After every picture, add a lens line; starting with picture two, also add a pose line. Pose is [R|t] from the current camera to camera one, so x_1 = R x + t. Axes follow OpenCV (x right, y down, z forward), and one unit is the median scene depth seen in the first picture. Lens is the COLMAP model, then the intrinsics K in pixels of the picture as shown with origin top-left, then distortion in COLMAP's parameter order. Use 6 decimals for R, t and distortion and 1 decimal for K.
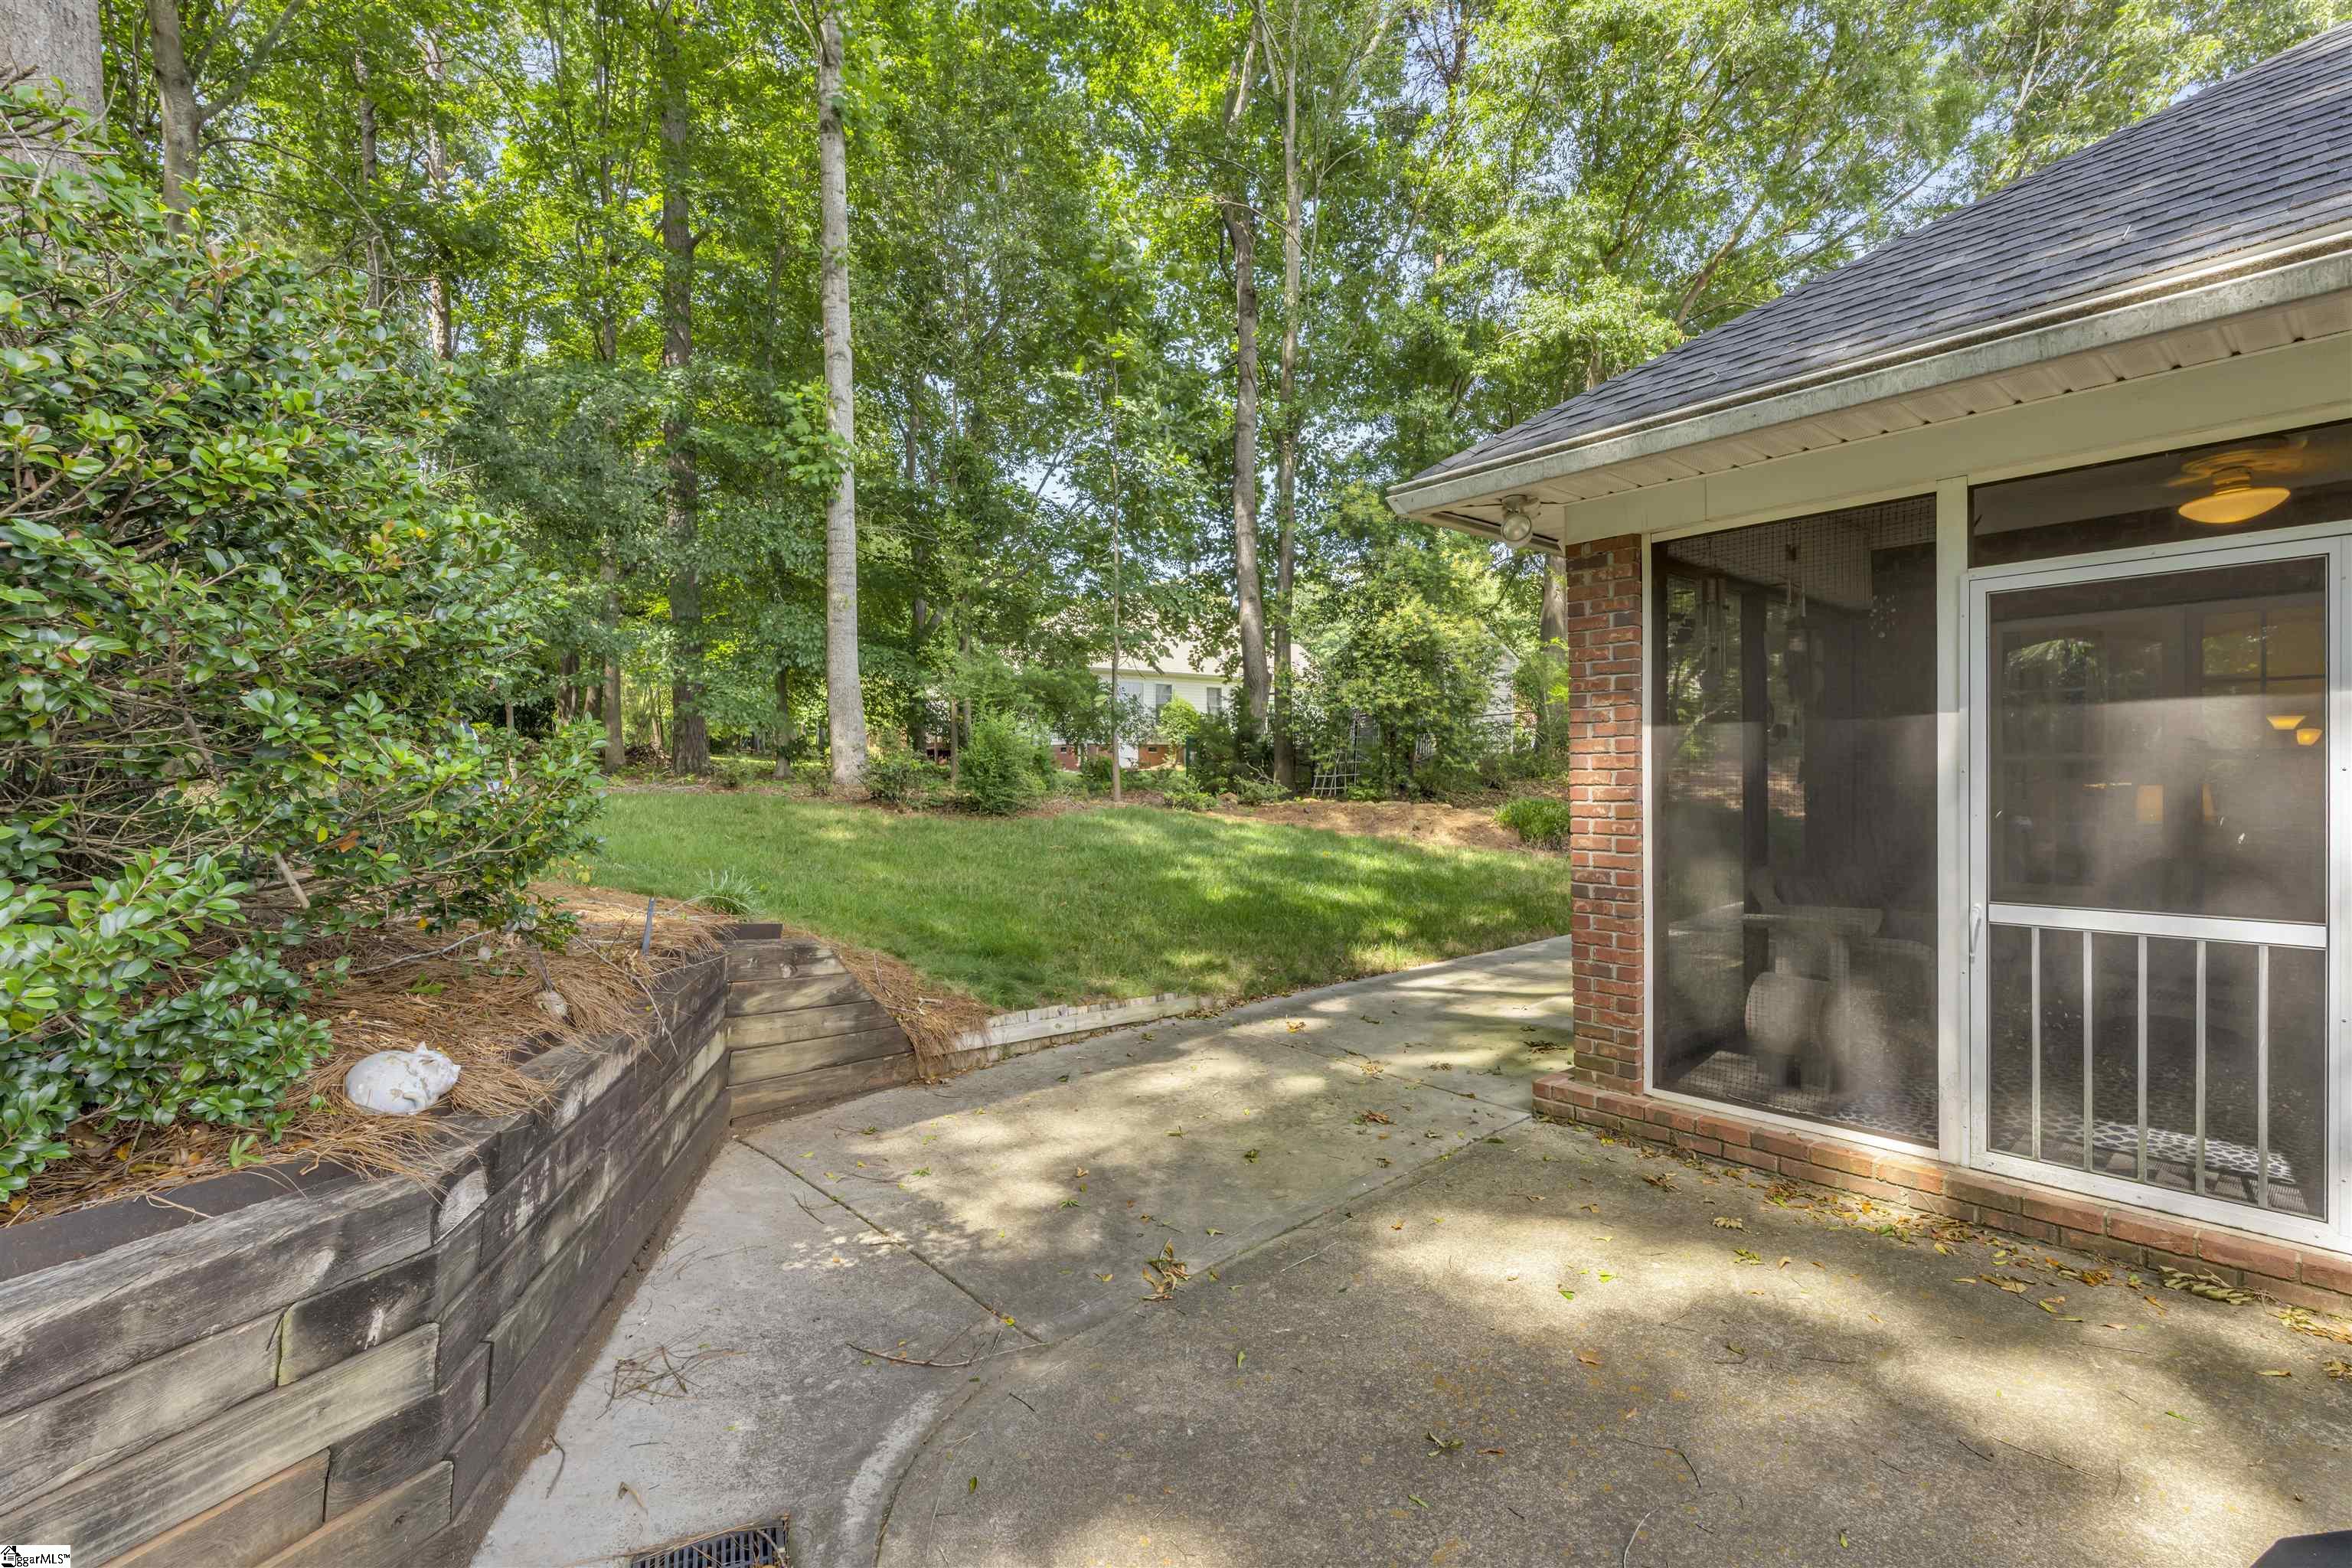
lens RADIAL K [[1055.0, 0, 1176.0], [0, 1055.0, 784.0], [0, 0, 1]] dist [-0.005141, -0.000357]
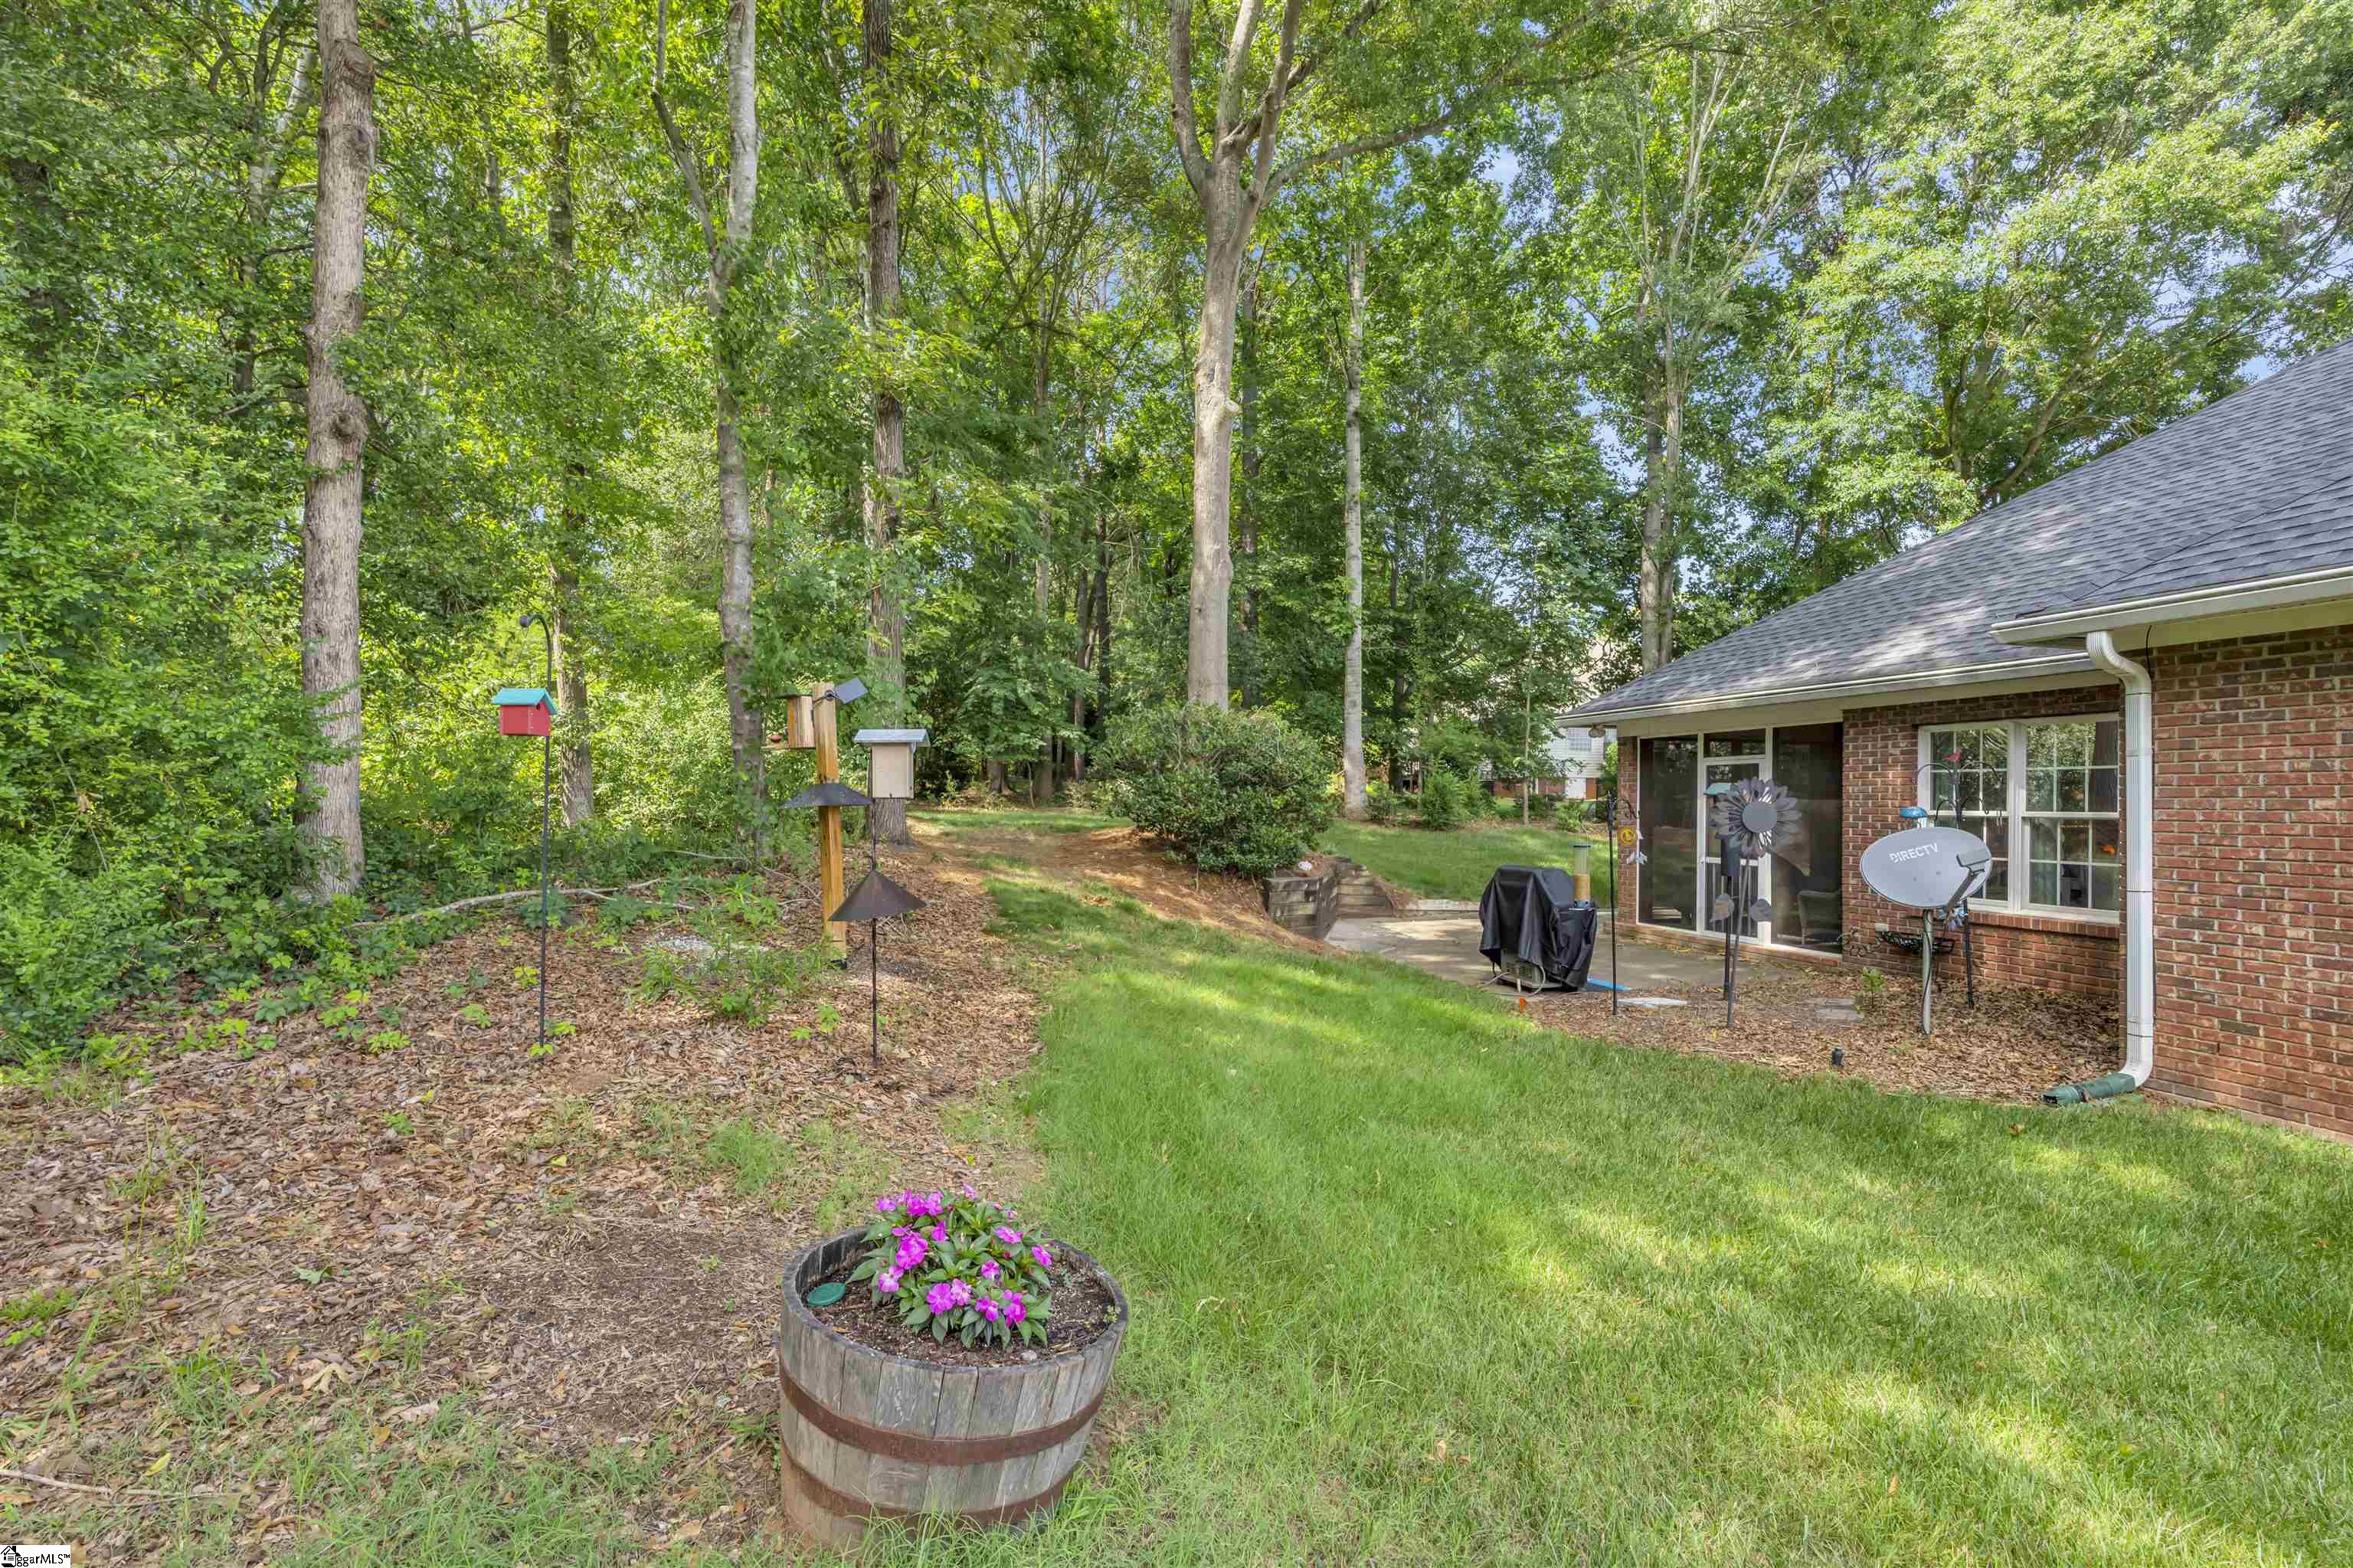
lens RADIAL K [[1055.5, 0, 1176.5], [0, 1055.5, 784.0], [0, 0, 1]] dist [-0.005141, -0.000357]
pose [[0.897274, 0.001144, -0.441472, 0.261676], [-0.008755, 0.999846, -0.015204, -0.020758], [0.441386, 0.017508, 0.897146, -0.980149]]
